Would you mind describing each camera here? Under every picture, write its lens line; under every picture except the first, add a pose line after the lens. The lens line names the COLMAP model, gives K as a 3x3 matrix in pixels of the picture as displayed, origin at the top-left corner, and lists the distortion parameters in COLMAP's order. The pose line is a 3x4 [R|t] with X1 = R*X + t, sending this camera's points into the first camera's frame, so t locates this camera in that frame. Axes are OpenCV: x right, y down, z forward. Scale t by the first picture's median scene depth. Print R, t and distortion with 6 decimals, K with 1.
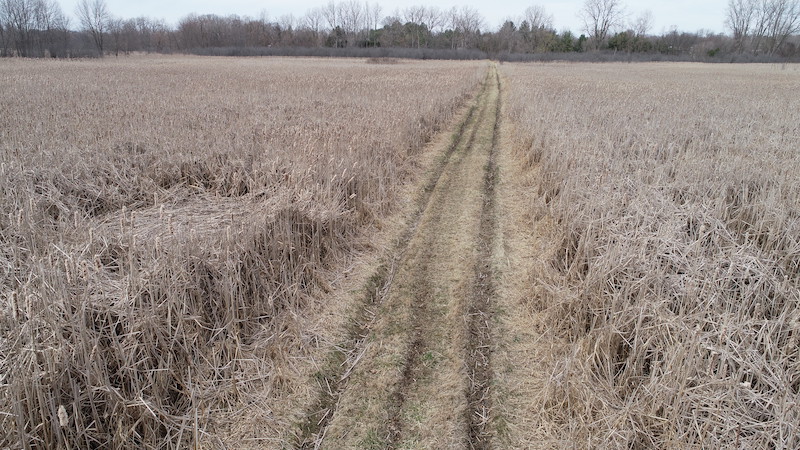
lens RADIAL K [[536.2, 0, 398.4], [0, 536.2, 226.3], [0, 0, 1]] dist [0.002486, -0.000073]
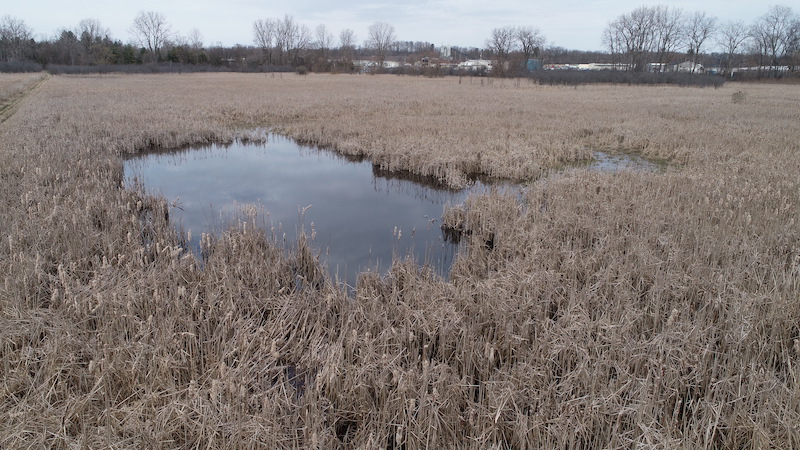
lens RADIAL K [[536.2, 0, 398.4], [0, 536.2, 226.3], [0, 0, 1]] dist [0.002486, -0.000073]
pose [[0.763688, -0.188728, 0.617383, -0.006382], [0.197357, 0.978783, 0.055078, 0.048679], [-0.614679, 0.079783, 0.784732, -0.172285]]
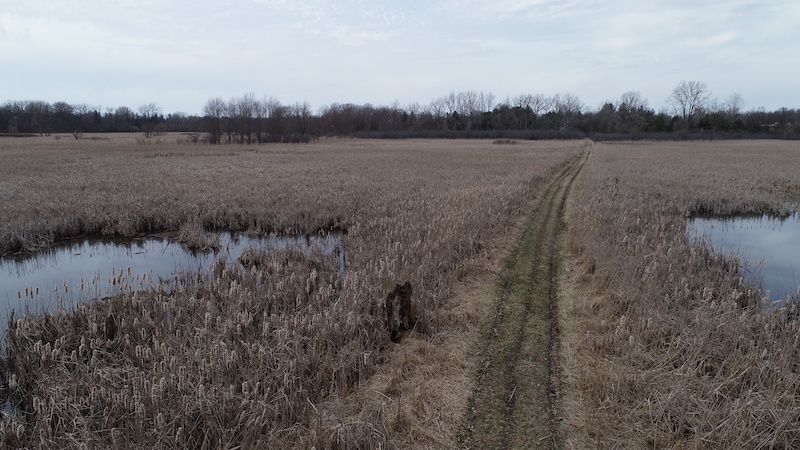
lens RADIAL K [[536.2, 0, 398.4], [0, 536.2, 226.3], [0, 0, 1]] dist [0.002486, -0.000073]
pose [[0.983330, 0.019783, -0.180749, -0.023204], [-0.044020, 0.990393, -0.131085, 0.051212], [0.176419, 0.136856, 0.974755, -0.186928]]
